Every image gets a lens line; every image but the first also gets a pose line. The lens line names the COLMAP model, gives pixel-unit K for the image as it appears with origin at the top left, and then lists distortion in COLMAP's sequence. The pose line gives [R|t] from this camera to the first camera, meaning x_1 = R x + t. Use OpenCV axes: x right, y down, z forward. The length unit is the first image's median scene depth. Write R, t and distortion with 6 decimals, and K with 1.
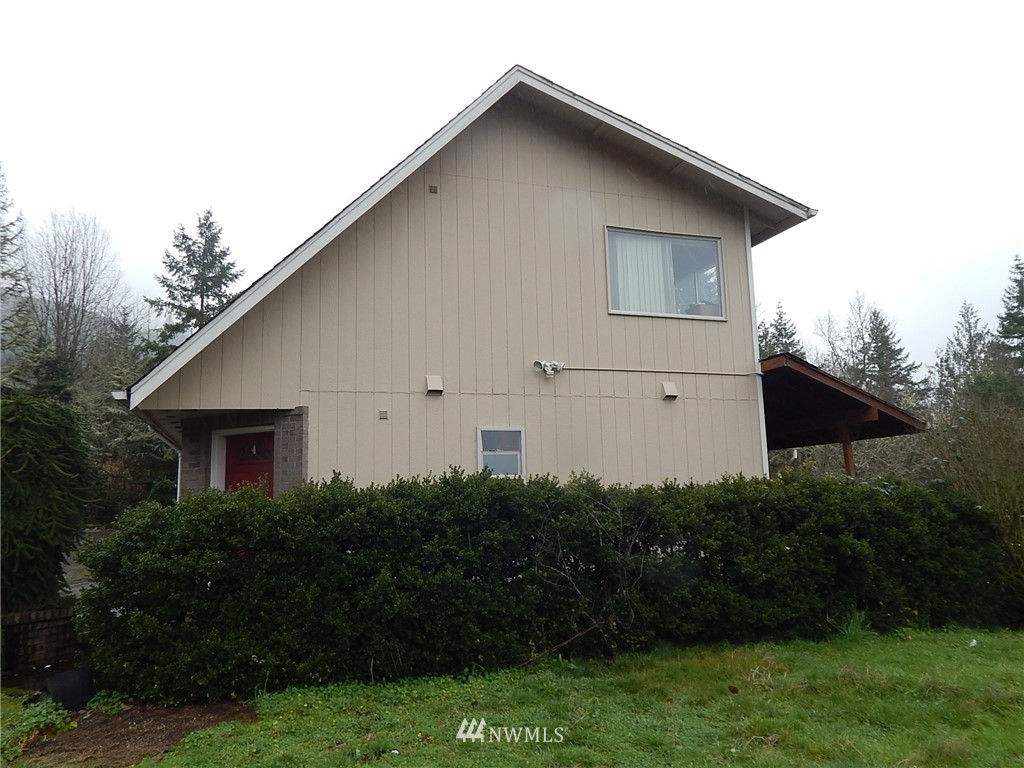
lens RADIAL K [[739.6, 0, 512.1], [0, 739.6, 382.4], [0, 0, 1]] dist [-0.002154, -0.000642]
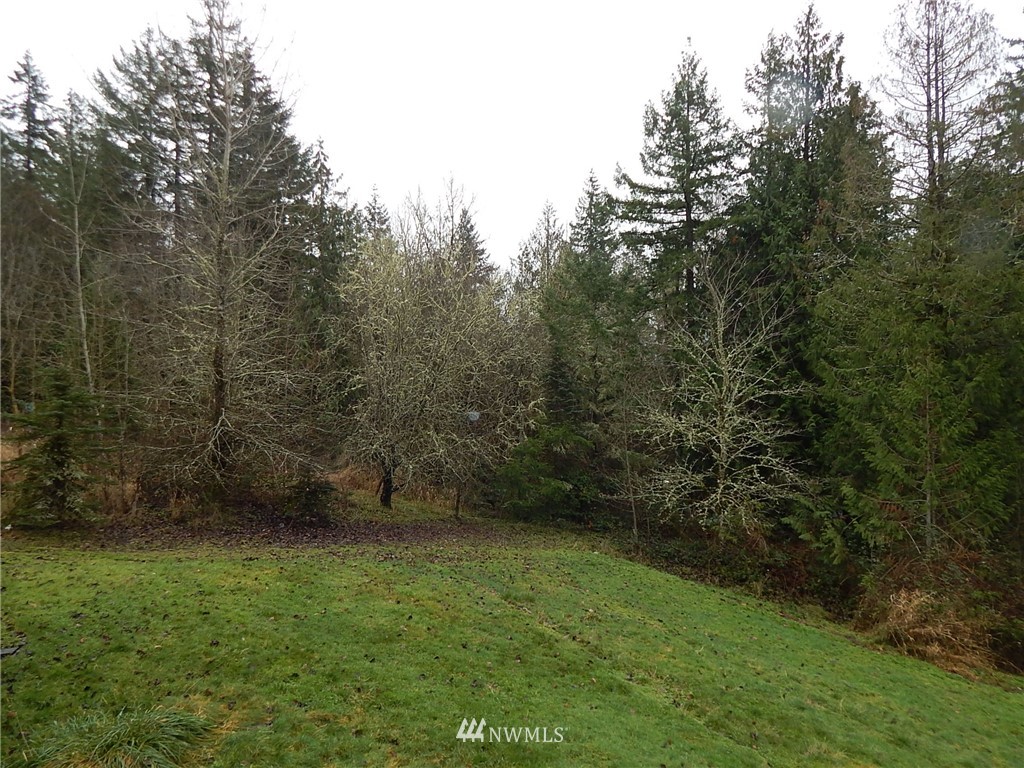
lens RADIAL K [[675.2, 0, 510.9], [0, 675.2, 382.0], [0, 0, 1]] dist [0.004504, -0.008332]
pose [[0.854225, 0.024916, 0.519305, 0.099969], [-0.100747, 0.987851, 0.118326, 0.031403], [-0.510048, -0.153395, 0.846357, 0.209640]]
